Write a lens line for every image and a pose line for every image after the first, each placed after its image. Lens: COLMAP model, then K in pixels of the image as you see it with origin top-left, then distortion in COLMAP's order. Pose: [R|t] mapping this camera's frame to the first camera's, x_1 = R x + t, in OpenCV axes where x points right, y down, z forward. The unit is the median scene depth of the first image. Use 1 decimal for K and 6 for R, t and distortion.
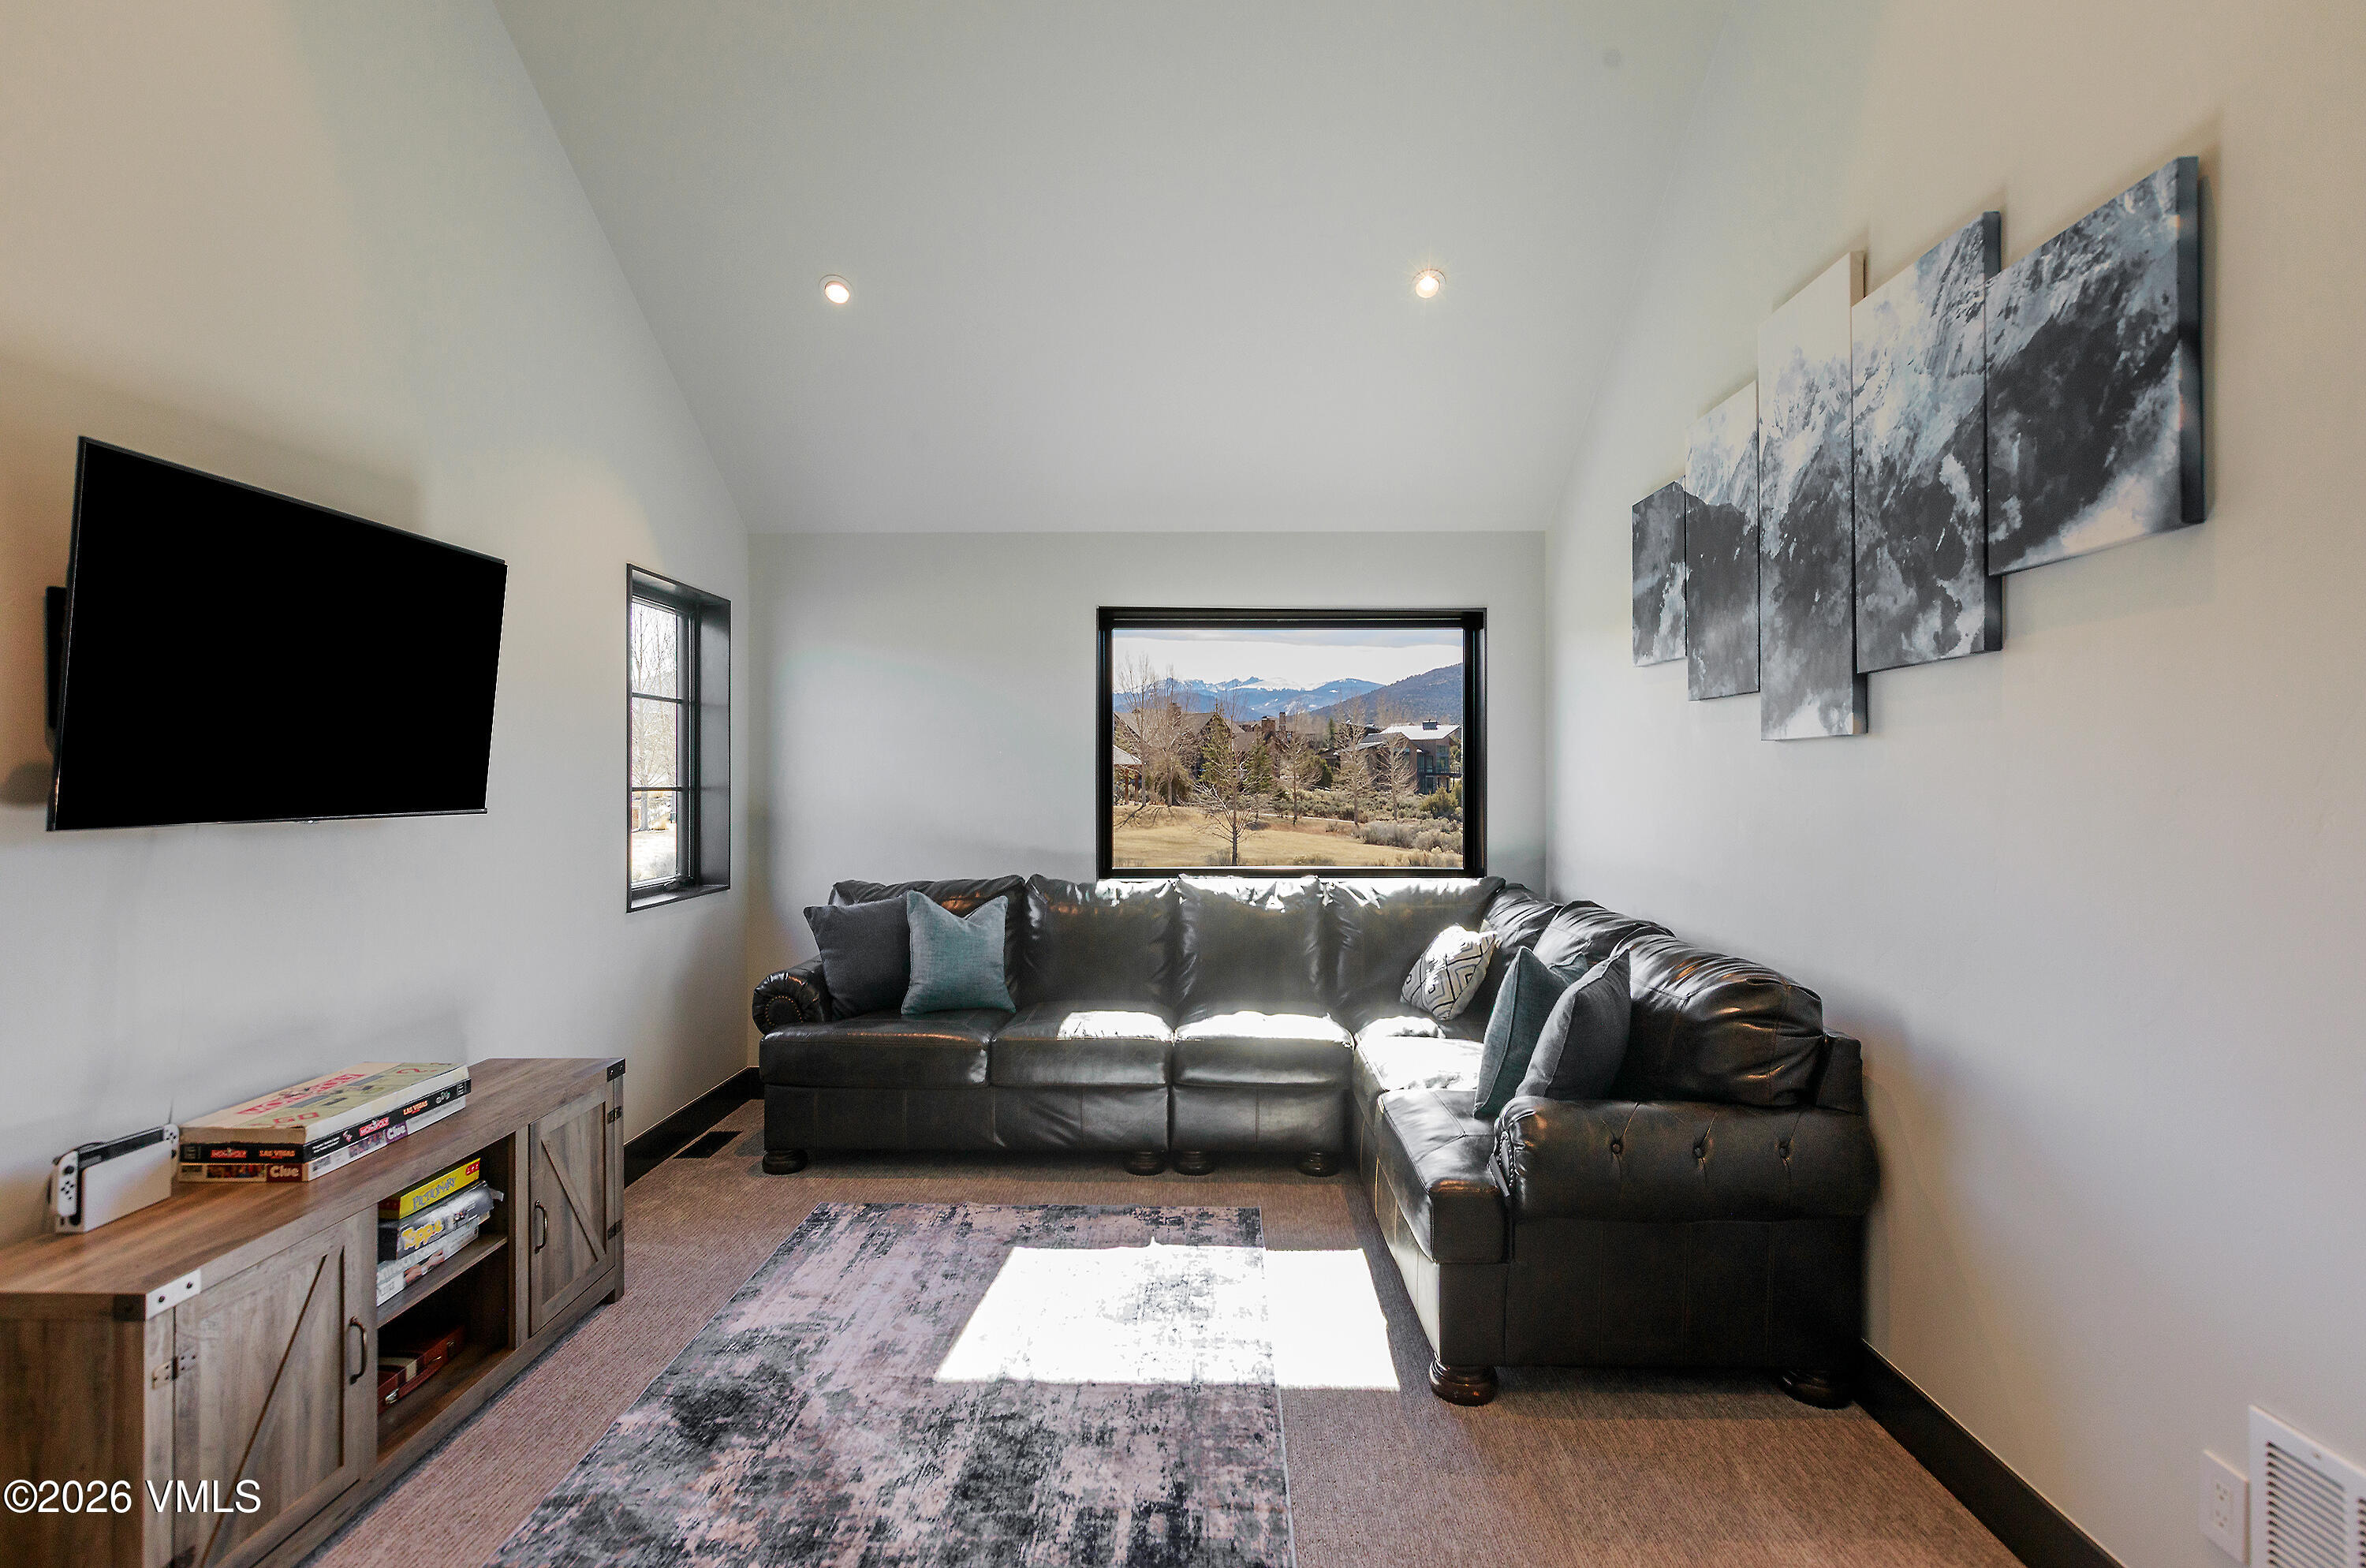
lens RADIAL K [[1144.2, 0, 1186.6], [0, 1144.2, 781.5], [0, 0, 1]] dist [-0.005196, -0.000341]
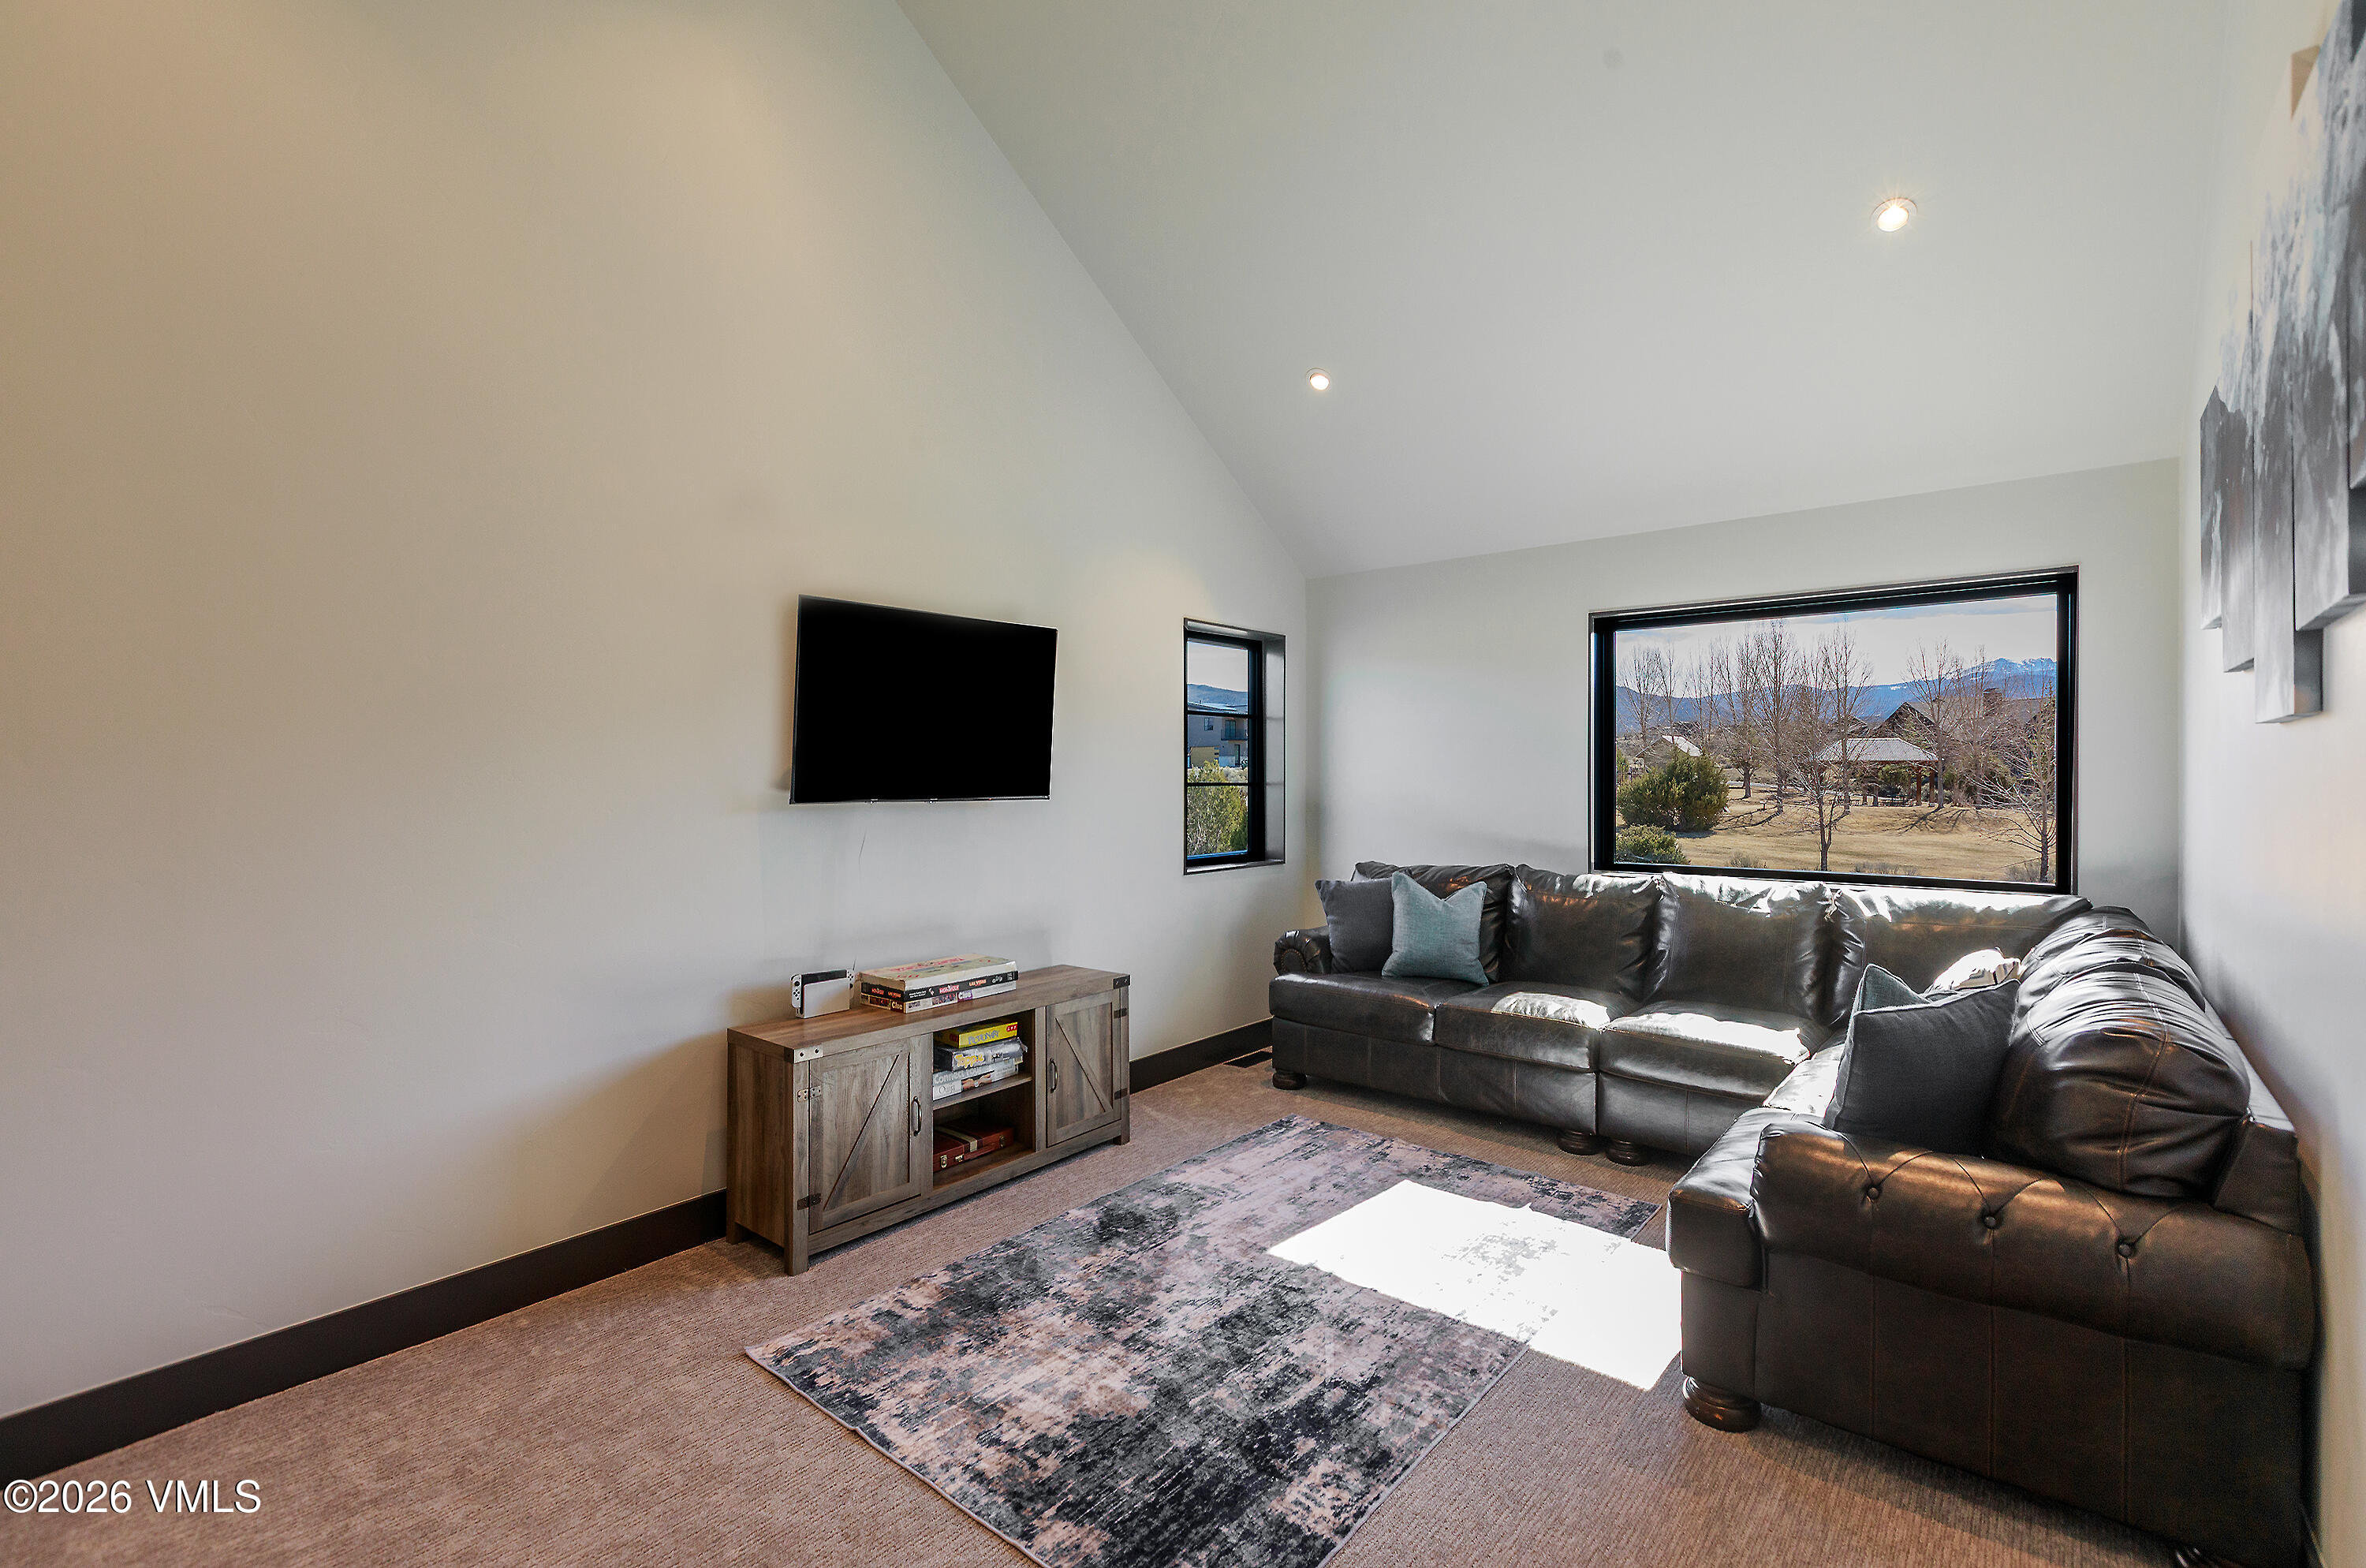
lens RADIAL K [[1062.2, 0, 1179.0], [0, 1062.2, 784.6], [0, 0, 1]] dist [-0.010298, 0.000785]
pose [[0.776498, 0.004498, -0.630104, 0.417410], [-0.001319, 0.999984, 0.005513, 0.001183], [0.630118, -0.003450, 0.776492, 0.025200]]
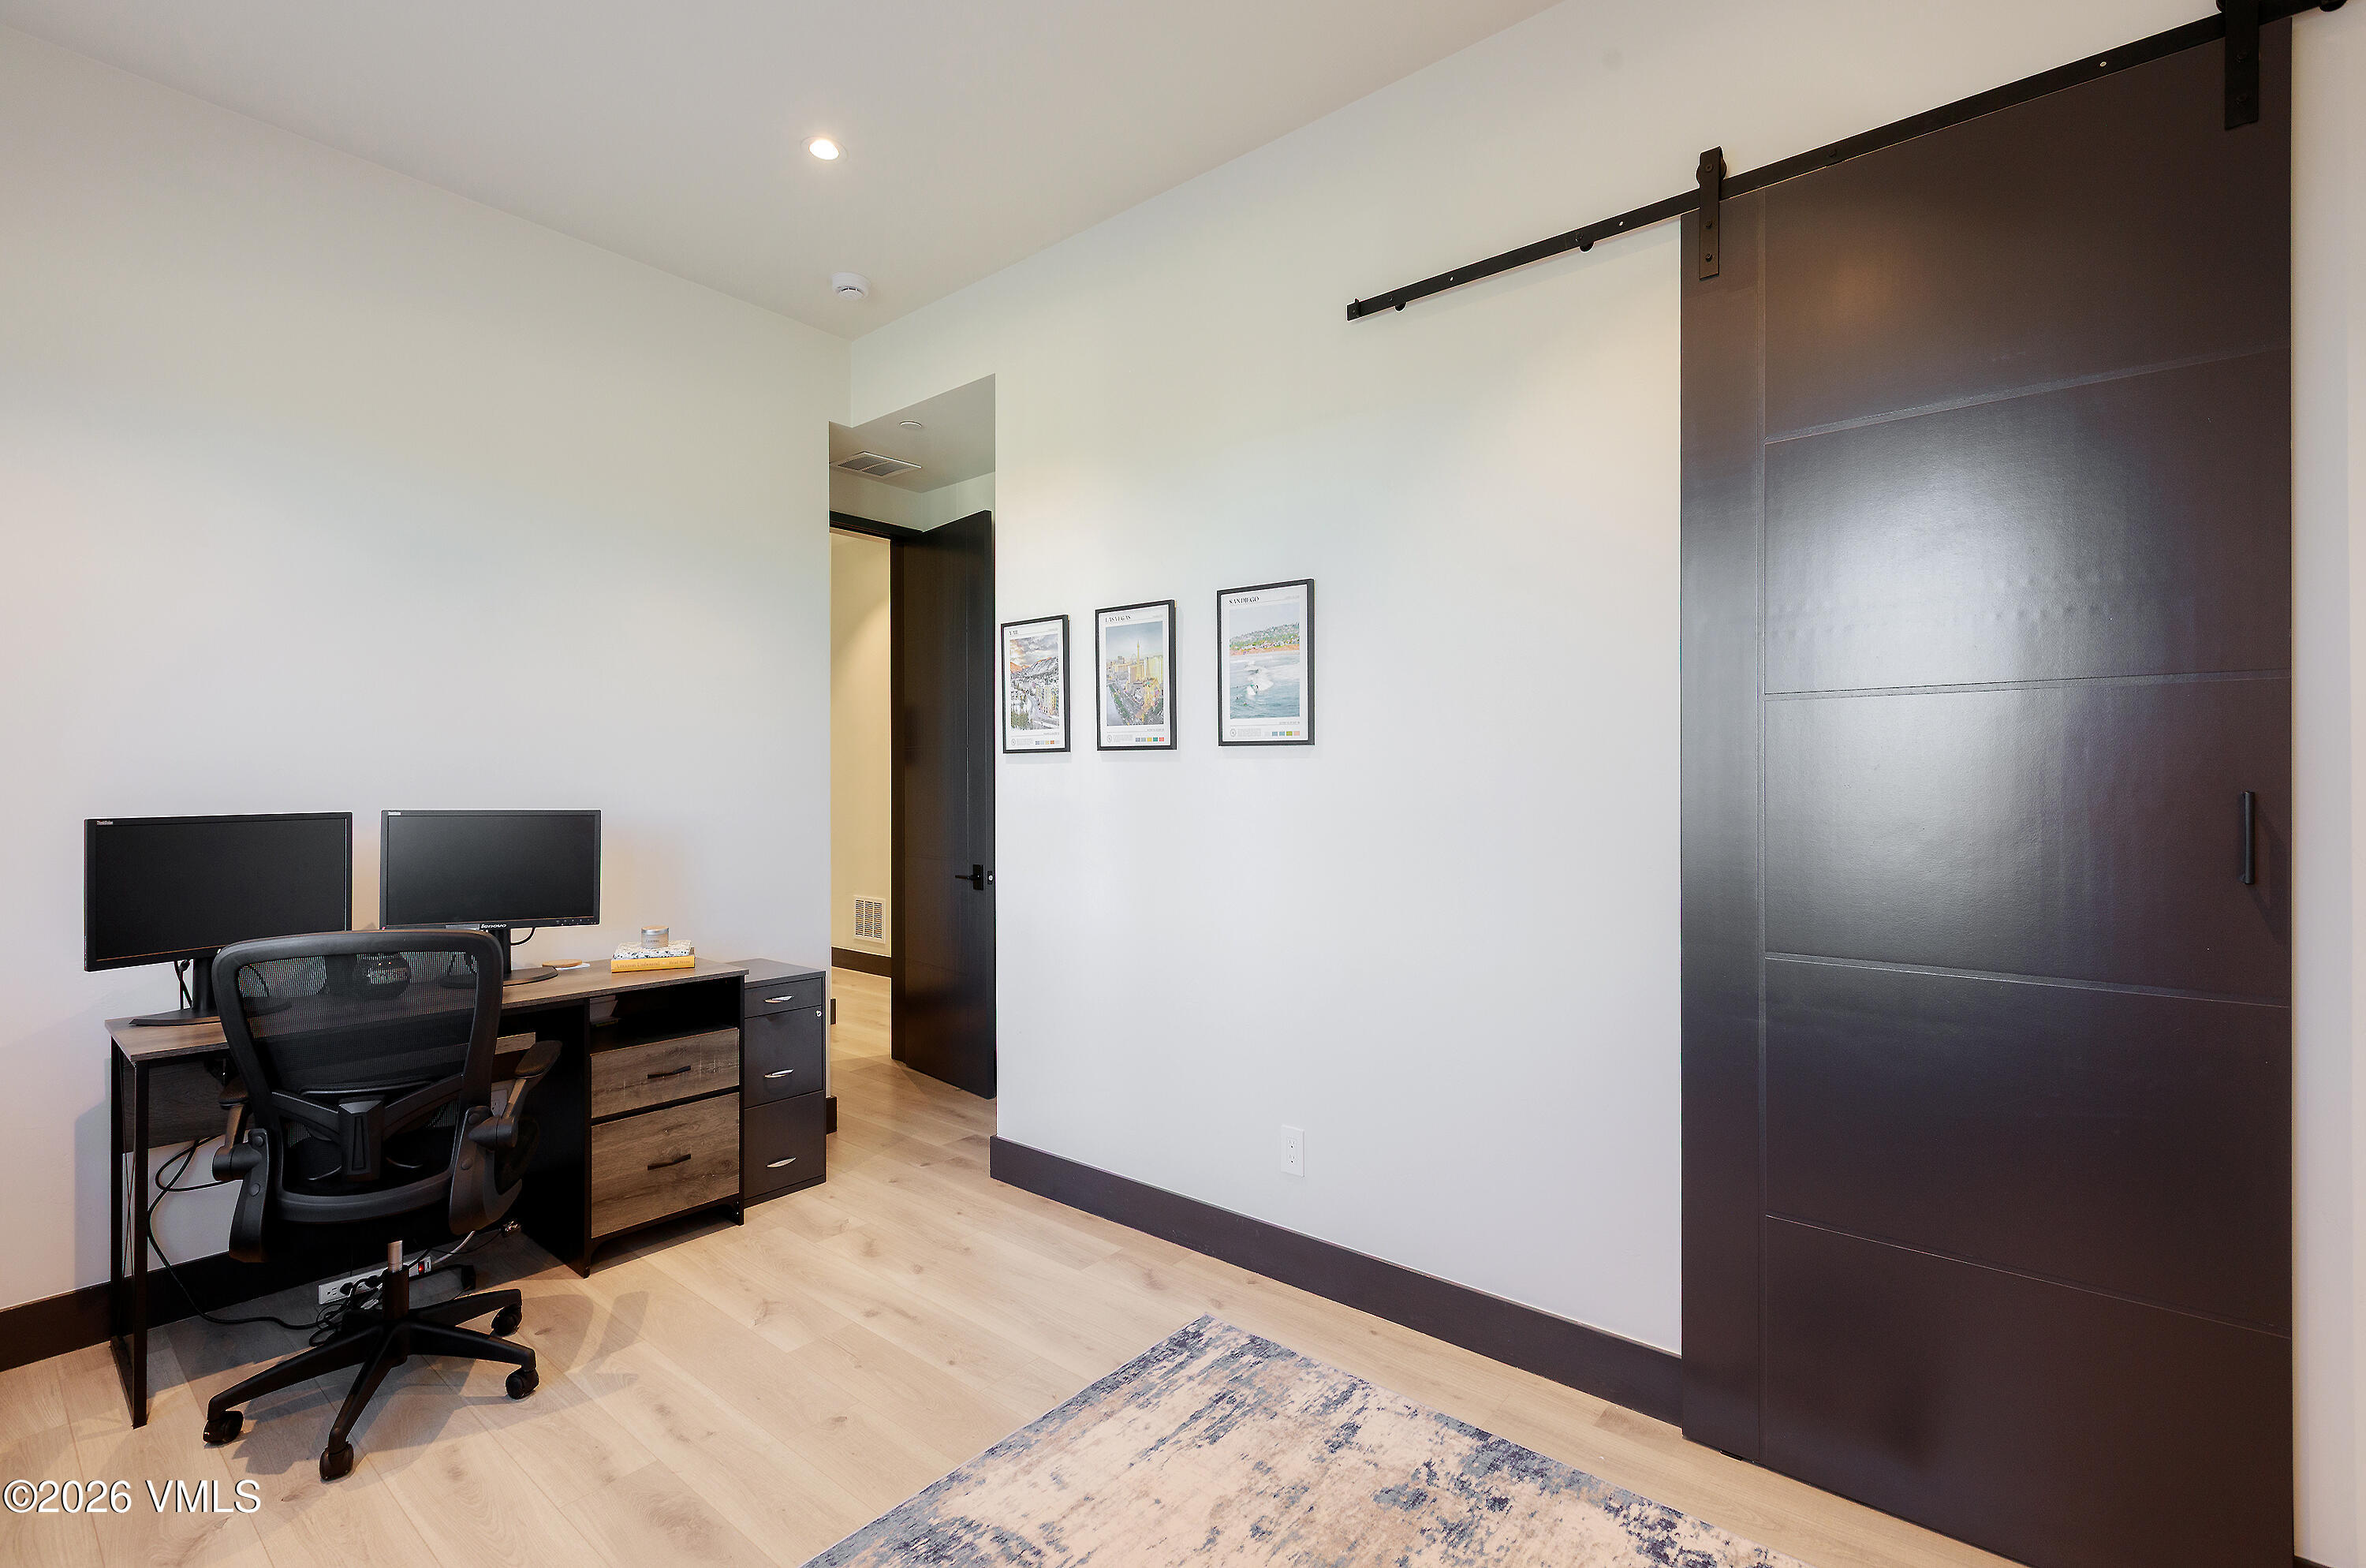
lens RADIAL K [[1062.2, 0, 1178.8], [0, 1062.2, 780.9], [0, 0, 1]] dist [-0.010298, 0.000785]
pose [[0.775745, -0.001212, -0.631045, 0.146746], [0.004245, 0.999986, 0.003298, 0.014708], [0.631032, -0.005237, 0.775739, 0.587301]]
